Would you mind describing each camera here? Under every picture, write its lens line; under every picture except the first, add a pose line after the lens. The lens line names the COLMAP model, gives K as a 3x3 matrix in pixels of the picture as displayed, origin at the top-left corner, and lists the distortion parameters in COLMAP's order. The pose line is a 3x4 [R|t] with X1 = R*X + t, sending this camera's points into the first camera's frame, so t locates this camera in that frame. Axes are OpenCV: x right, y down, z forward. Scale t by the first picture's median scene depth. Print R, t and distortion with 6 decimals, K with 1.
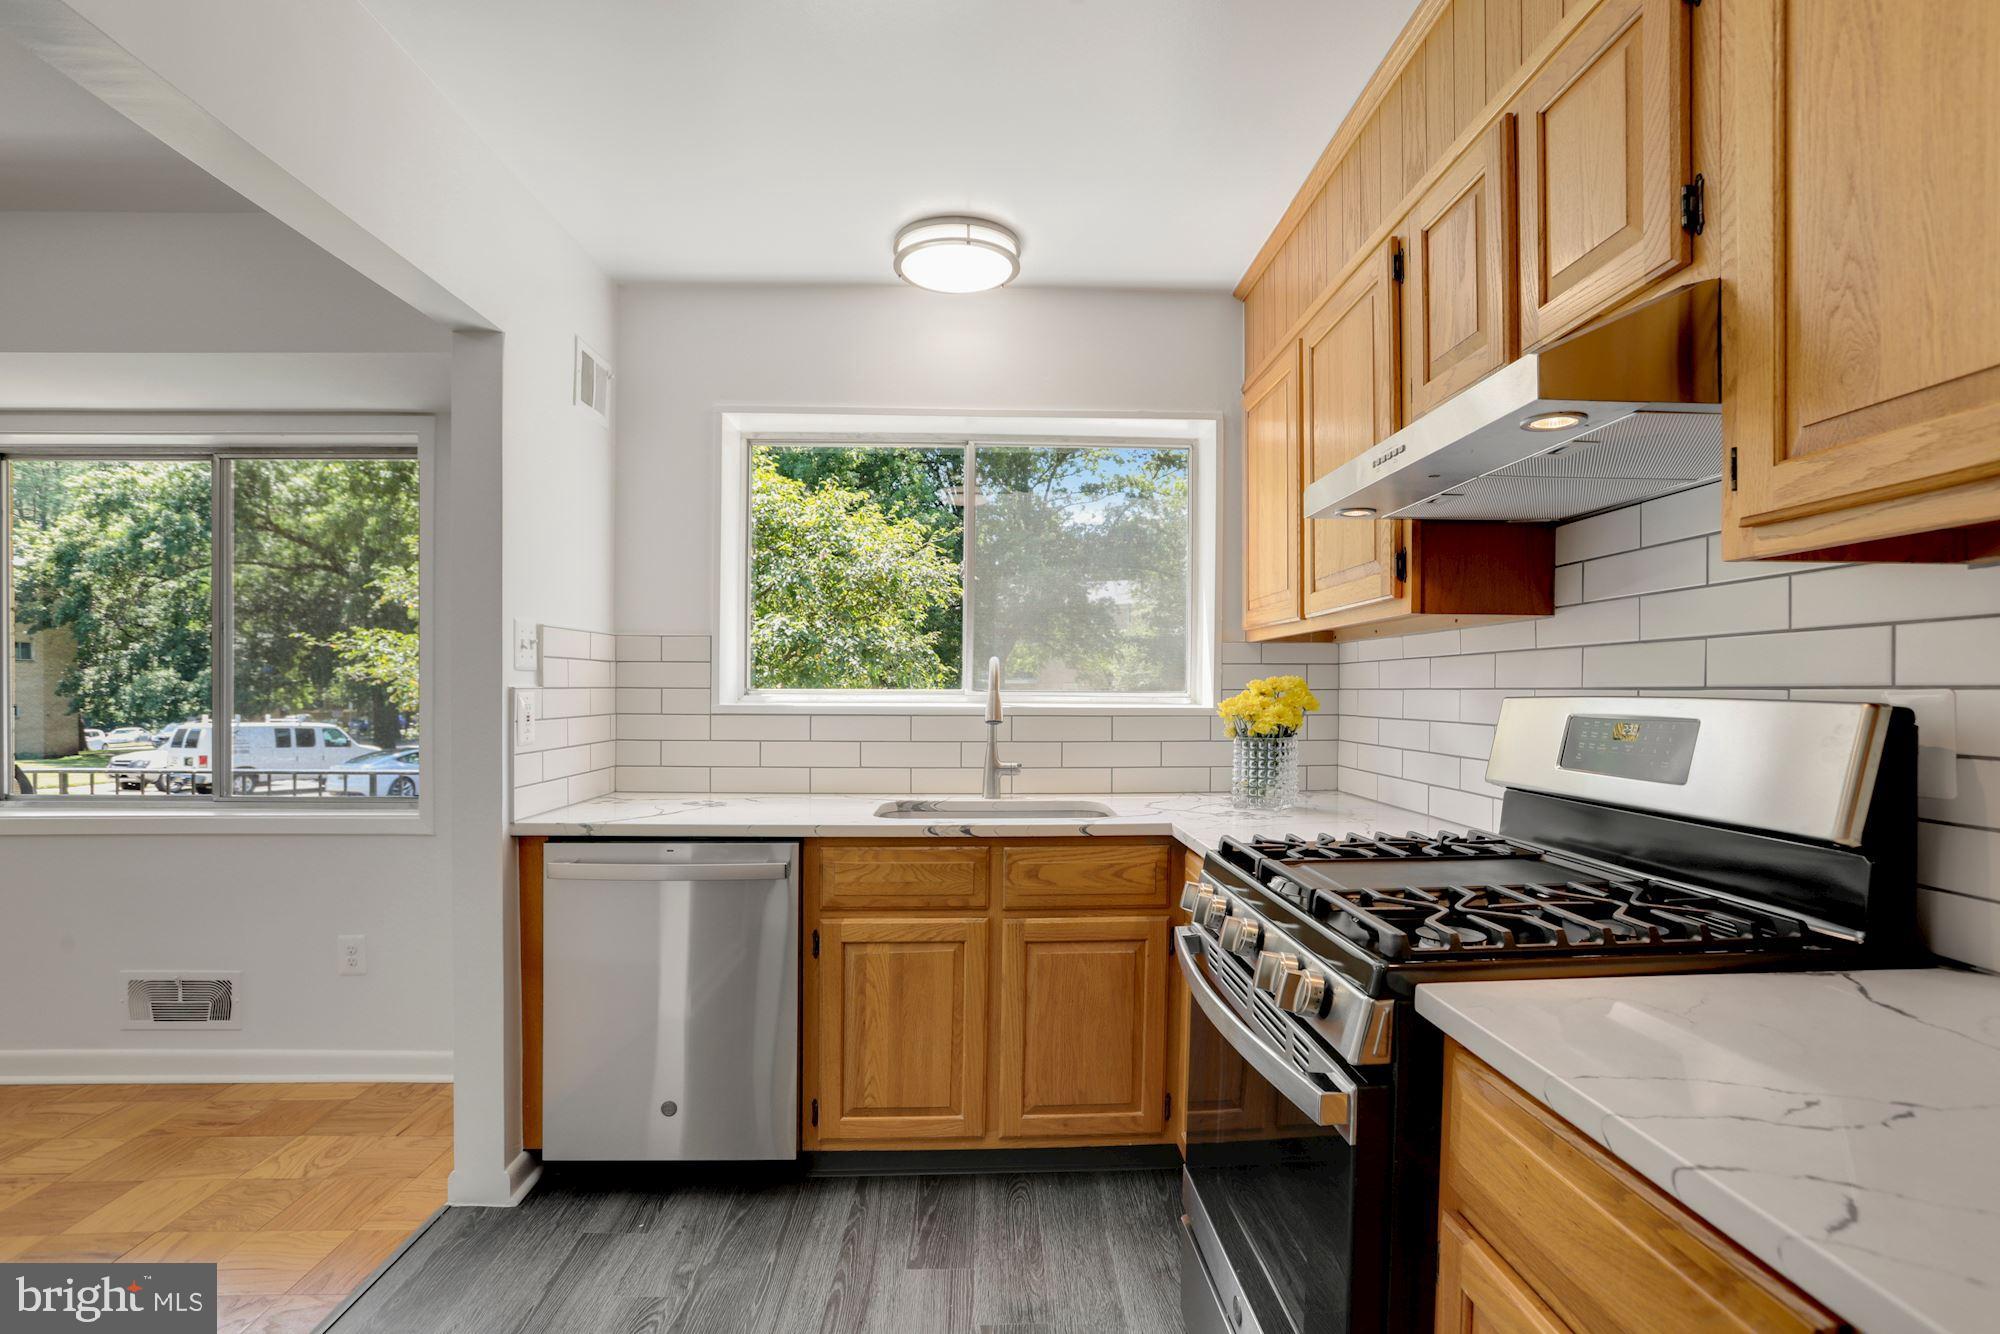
lens RADIAL K [[979.7, 0, 977.7], [0, 979.7, 710.2], [0, 0, 1]] dist [-0.085119, 0.034023]
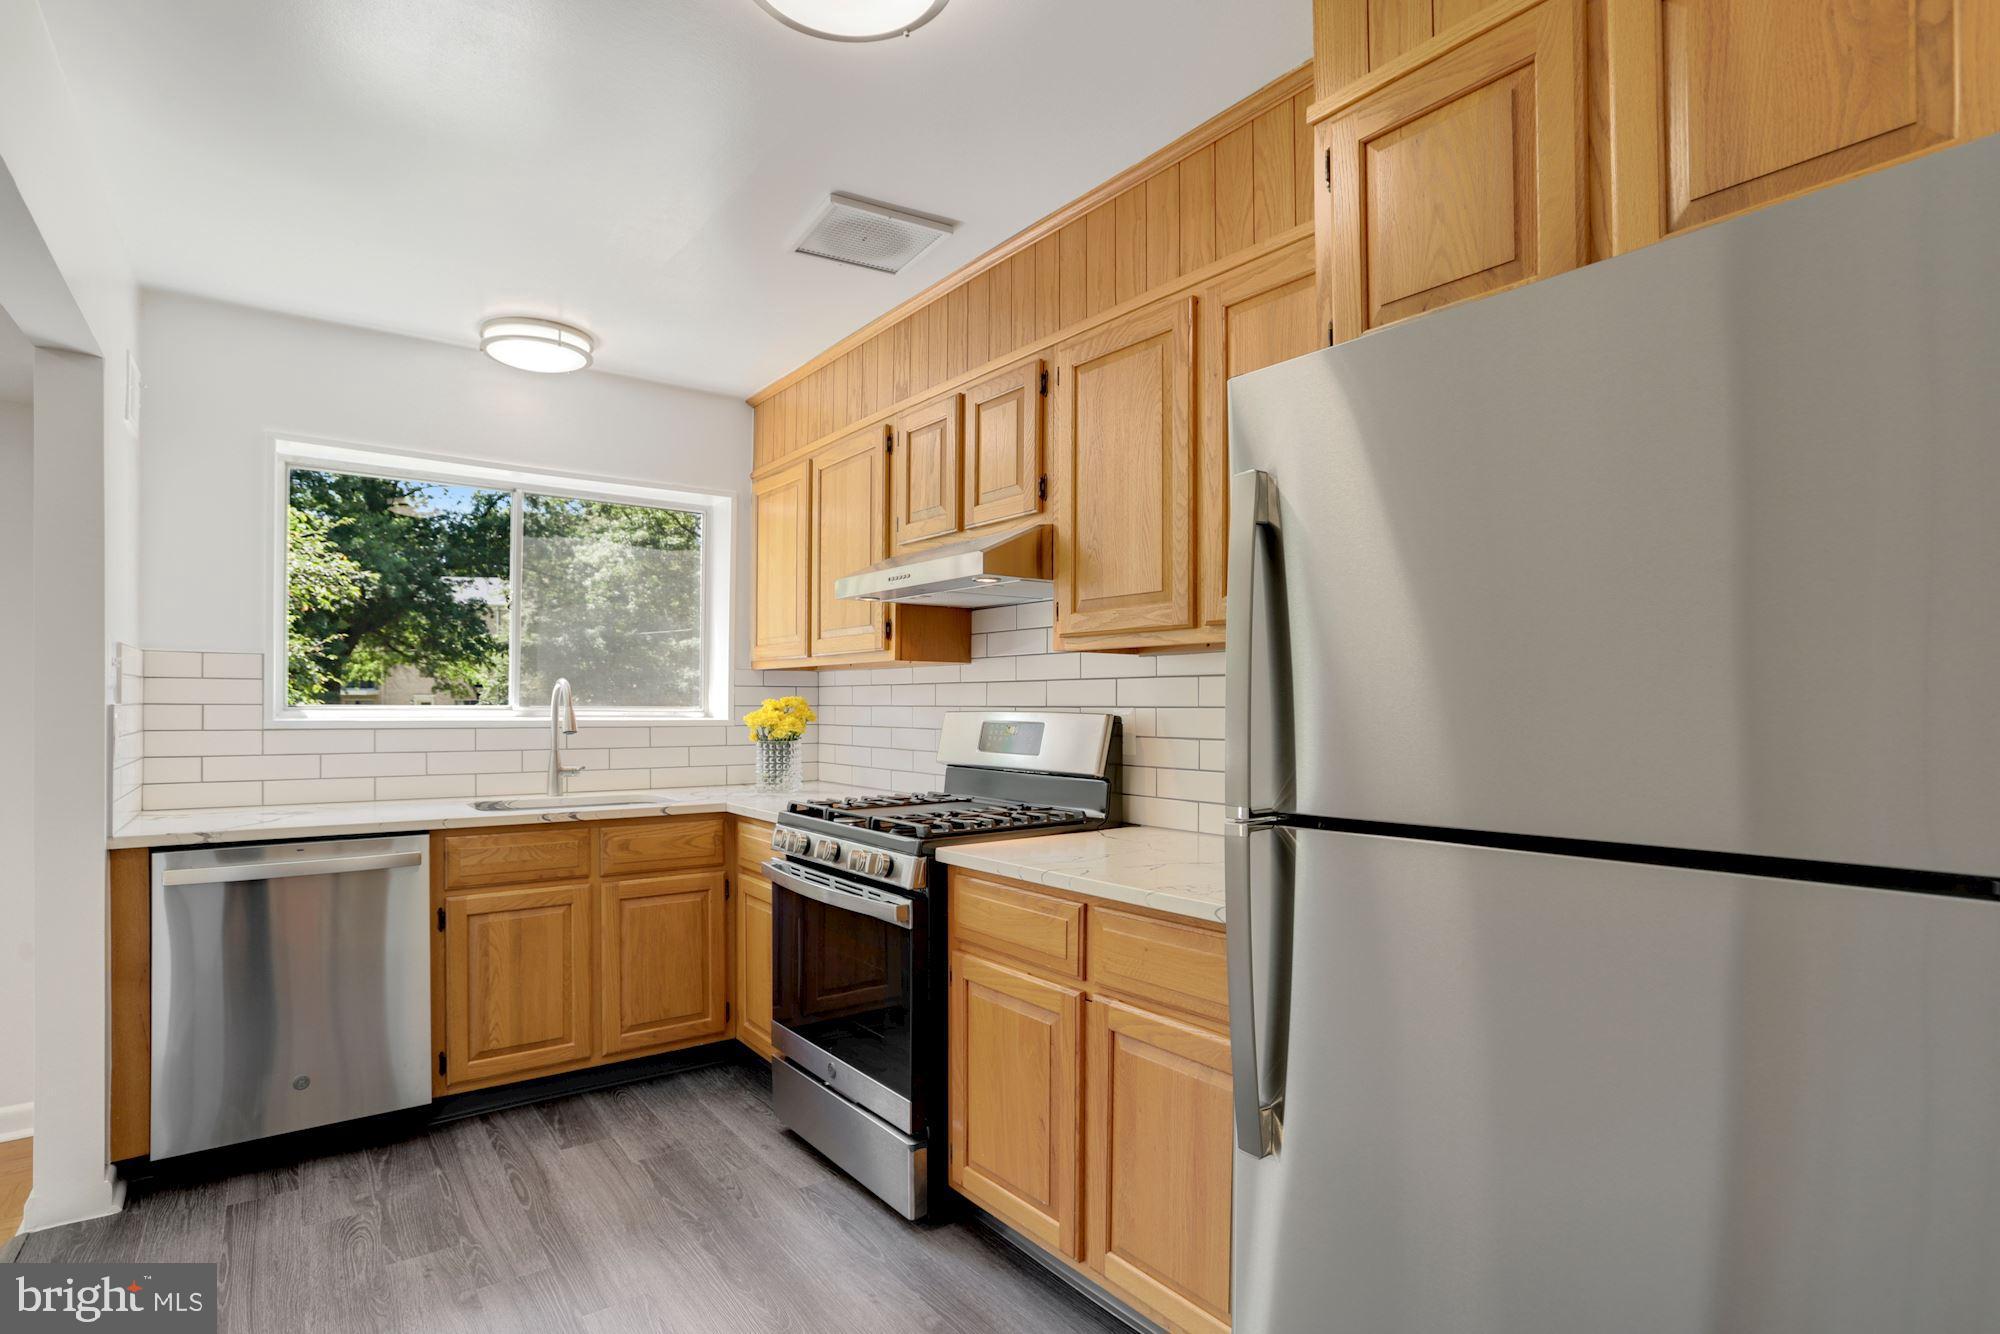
lens RADIAL K [[1033.4, 0, 1000.6], [0, 1033.4, 711.0], [0, 0, 1]] dist [-0.041779, 0.000132]
pose [[0.815701, -0.002126, 0.578470, -0.330716], [0.009343, 0.999911, -0.009499, 0.003180], [-0.578398, 0.013153, 0.815649, -0.420508]]
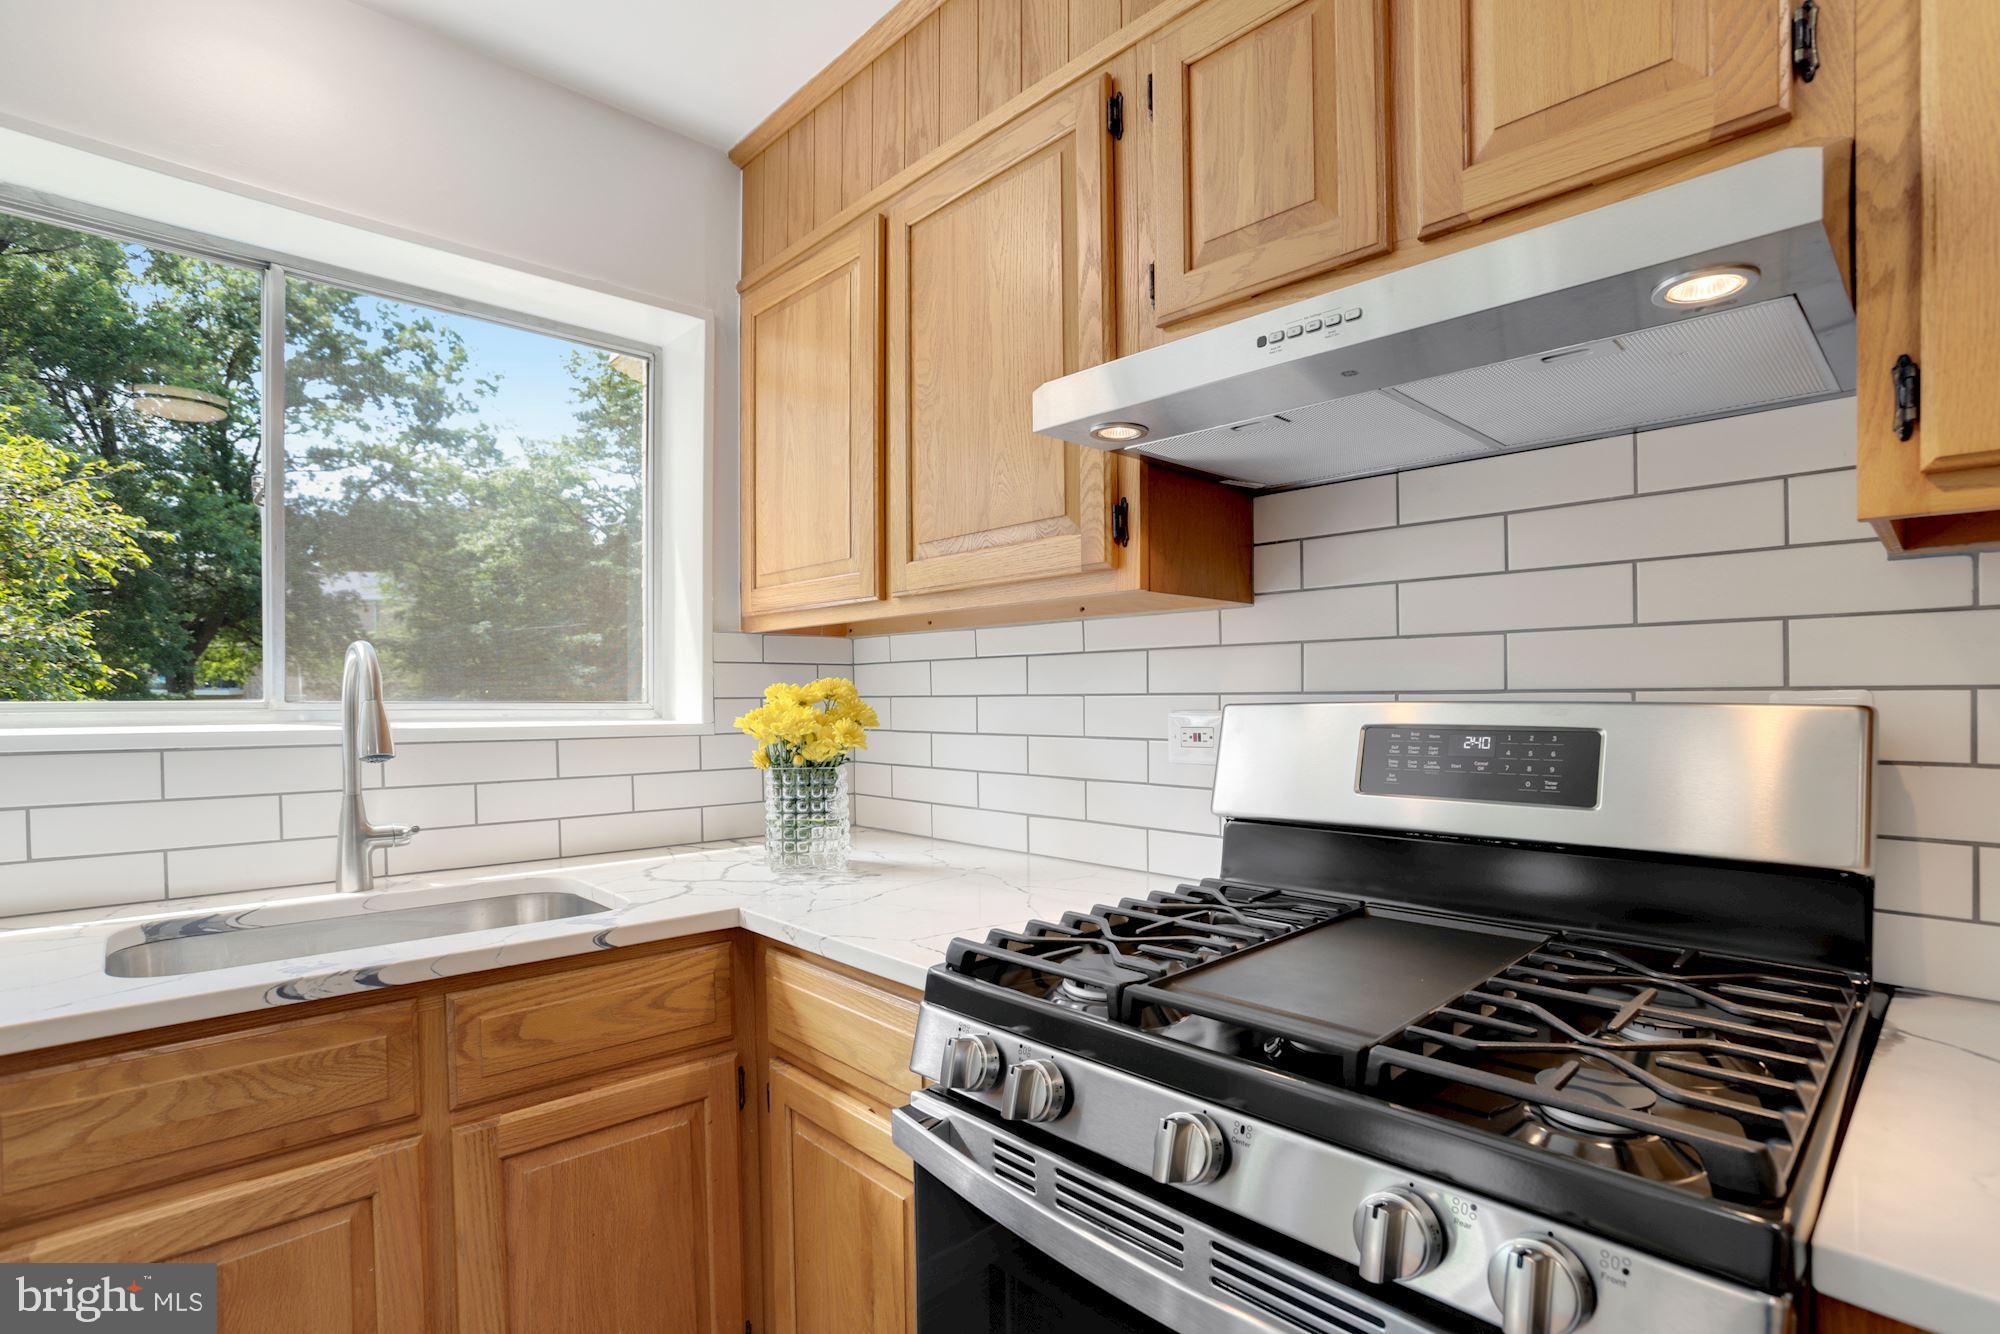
lens RADIAL K [[991.1, 0, 1026.6], [0, 991.1, 725.1], [0, 0, 1]] dist [-0.077720, 0.035598]
pose [[0.731528, -0.022331, 0.681445, -0.097862], [0.019007, 0.999743, 0.012358, -0.007240], [-0.681546, 0.003912, 0.731765, 0.404286]]
